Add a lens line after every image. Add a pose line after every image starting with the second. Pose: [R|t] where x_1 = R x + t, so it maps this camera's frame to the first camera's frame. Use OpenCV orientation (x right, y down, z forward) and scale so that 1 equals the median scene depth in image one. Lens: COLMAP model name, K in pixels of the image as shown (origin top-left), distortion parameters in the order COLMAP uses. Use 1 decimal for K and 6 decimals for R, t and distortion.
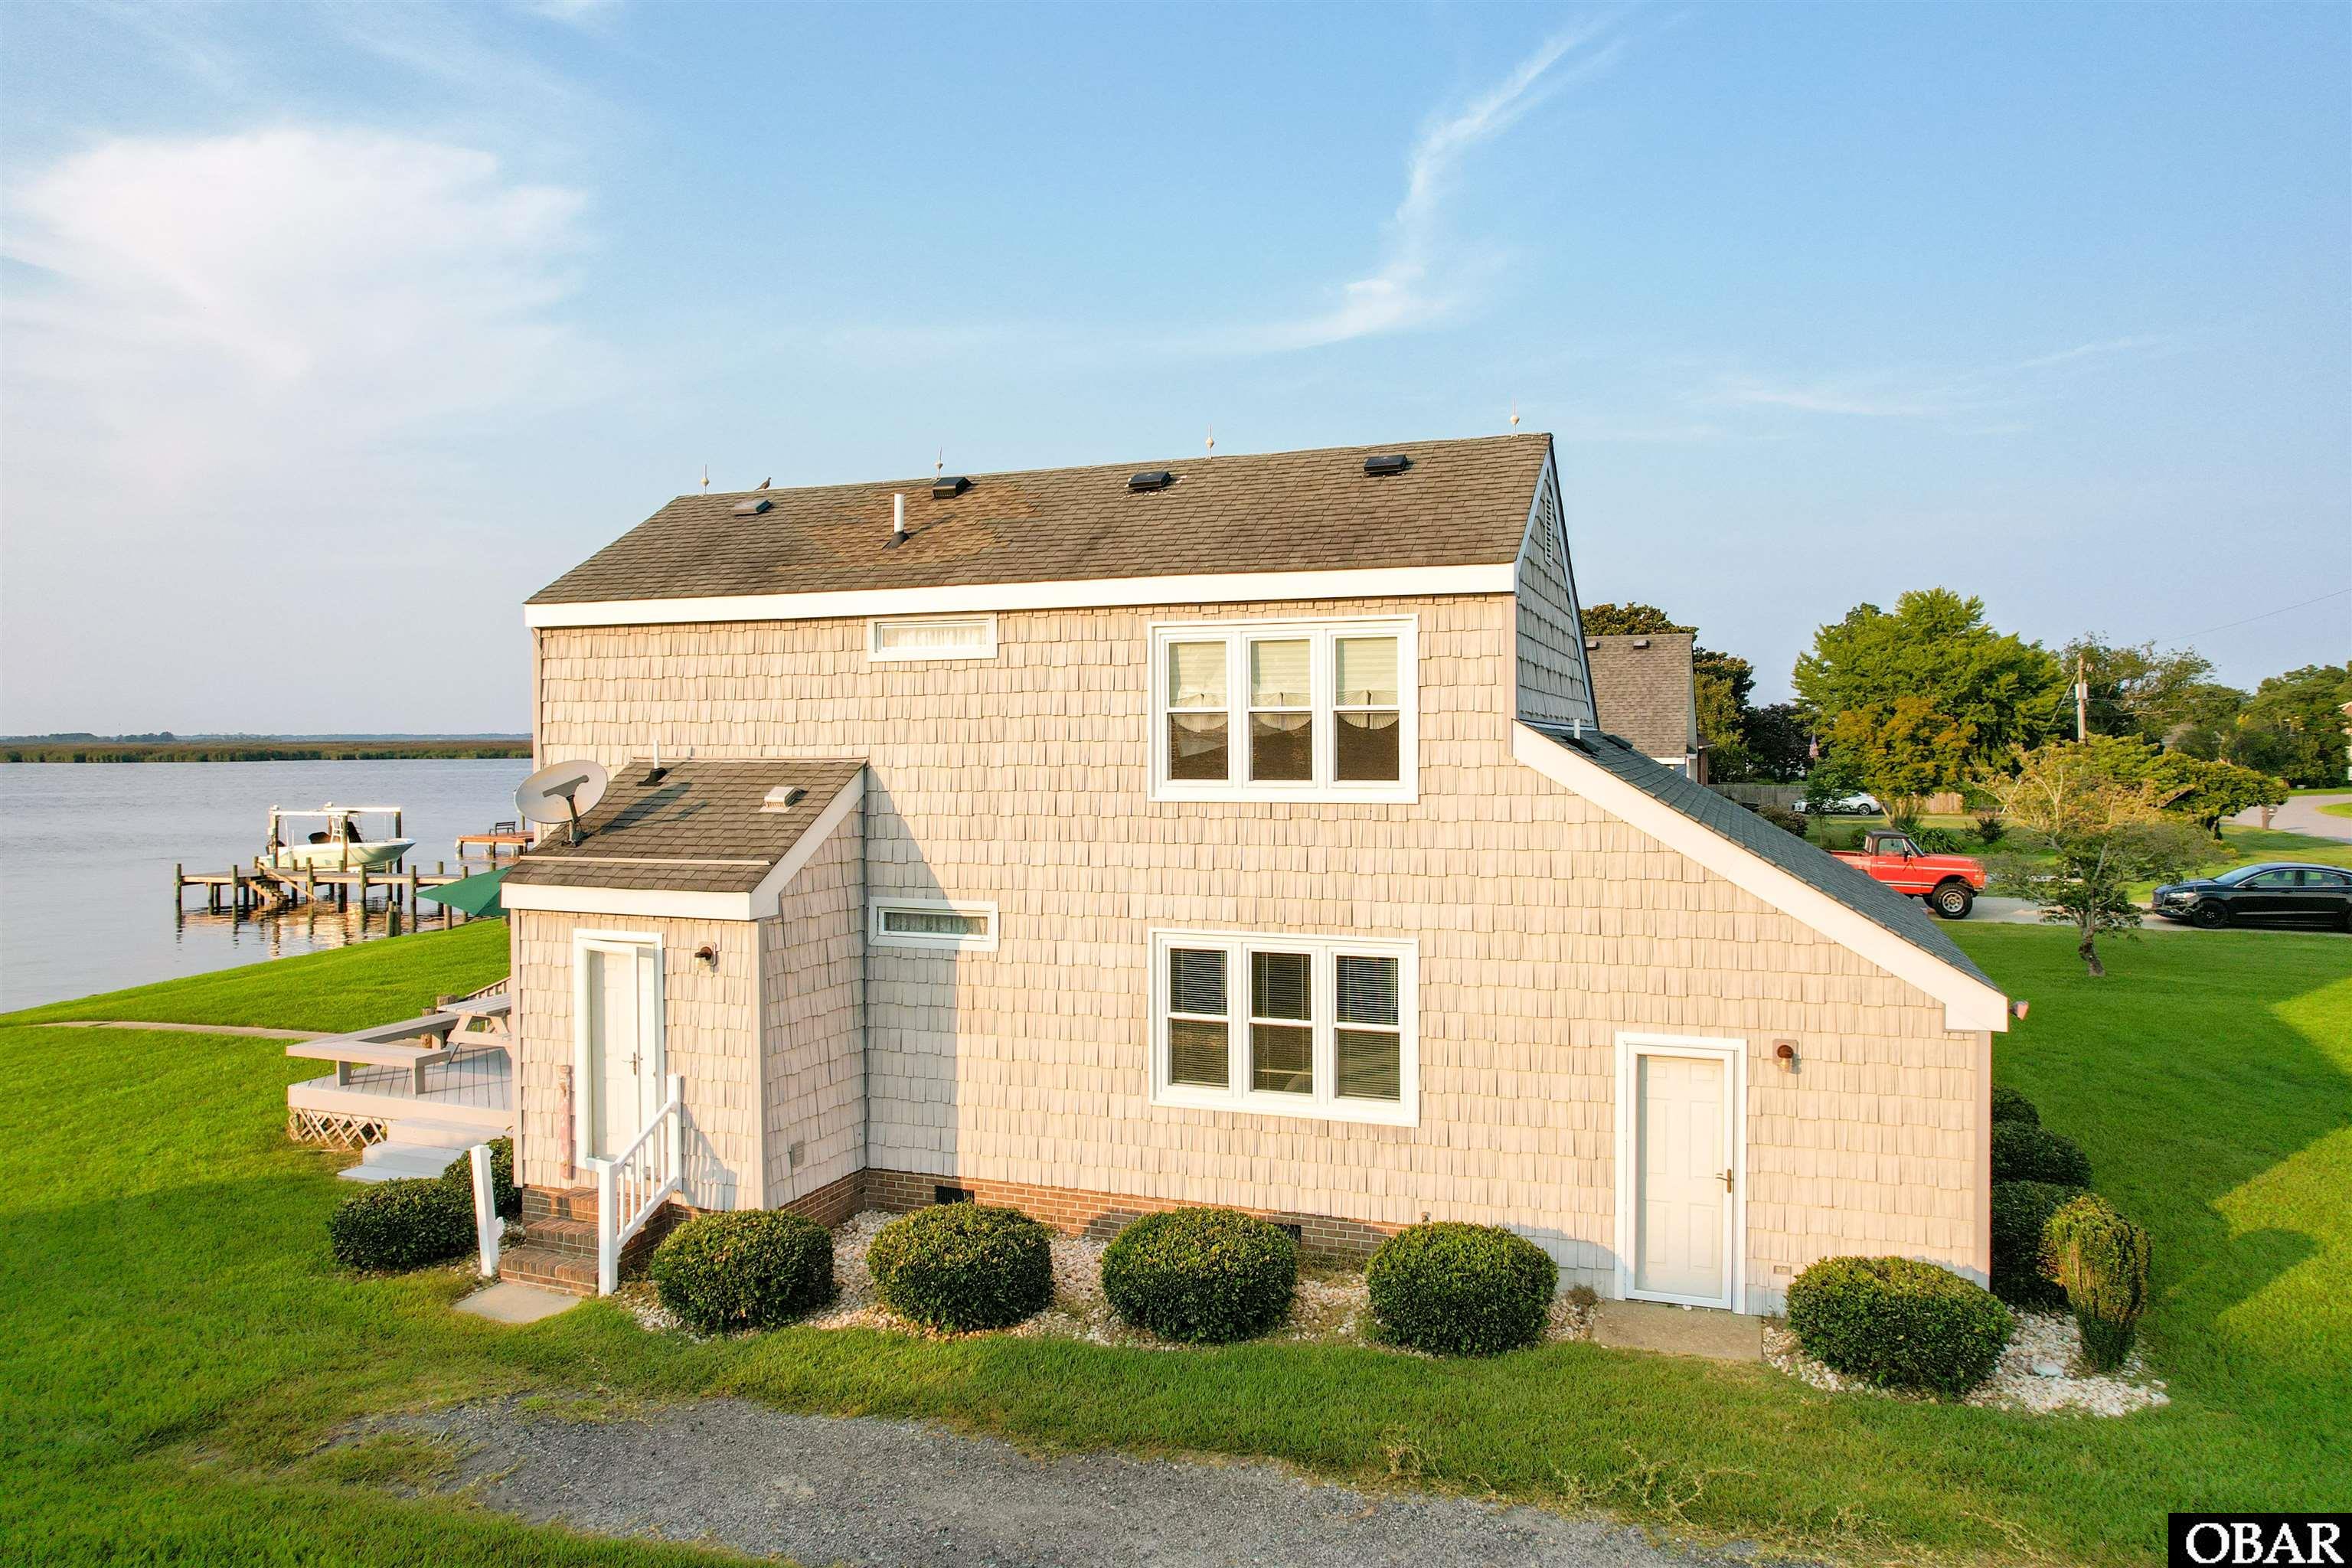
lens RADIAL K [[1565.6, 0, 1164.8], [0, 1565.6, 780.1], [0, 0, 1]] dist [0.000542, 0.002416]
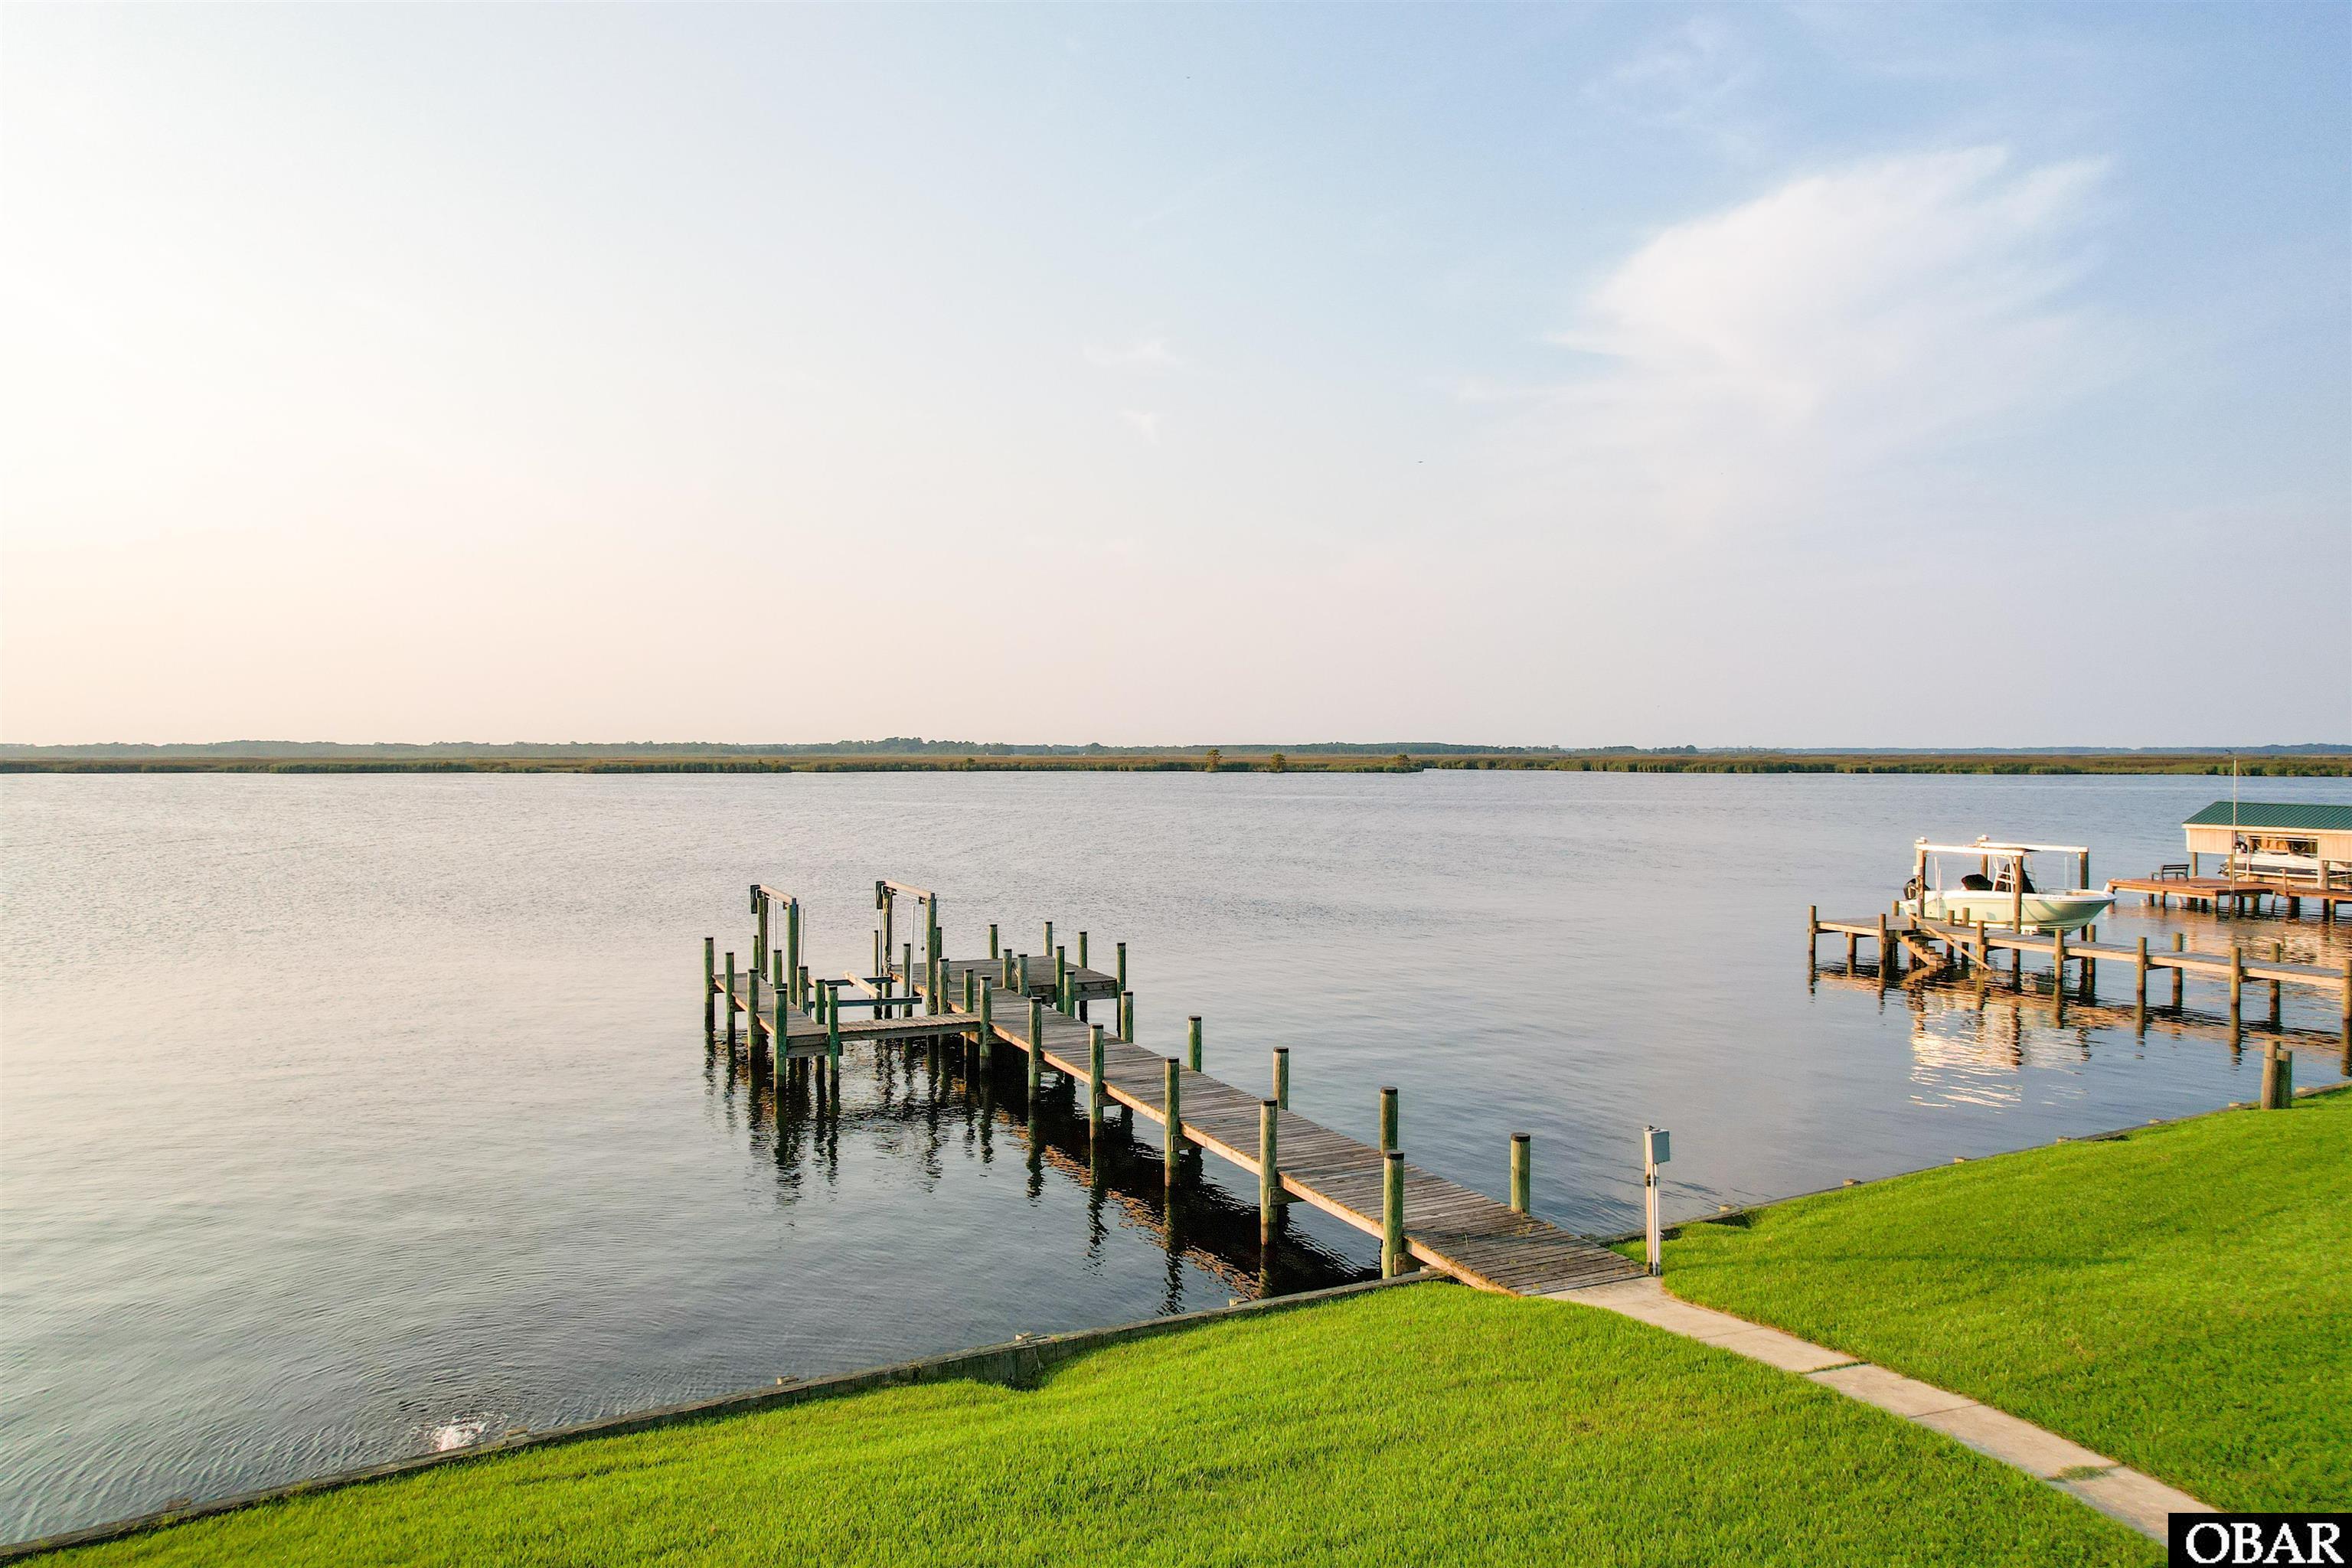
lens RADIAL K [[1565.6, 0, 1221.6], [0, 1565.6, 731.1], [0, 0, 1]] dist [0.000542, 0.002416]
pose [[0.655764, -0.005443, -0.754946, -0.203061], [-0.024819, 0.999278, -0.028763, -0.005316], [0.754558, 0.037599, 0.655156, 0.219862]]
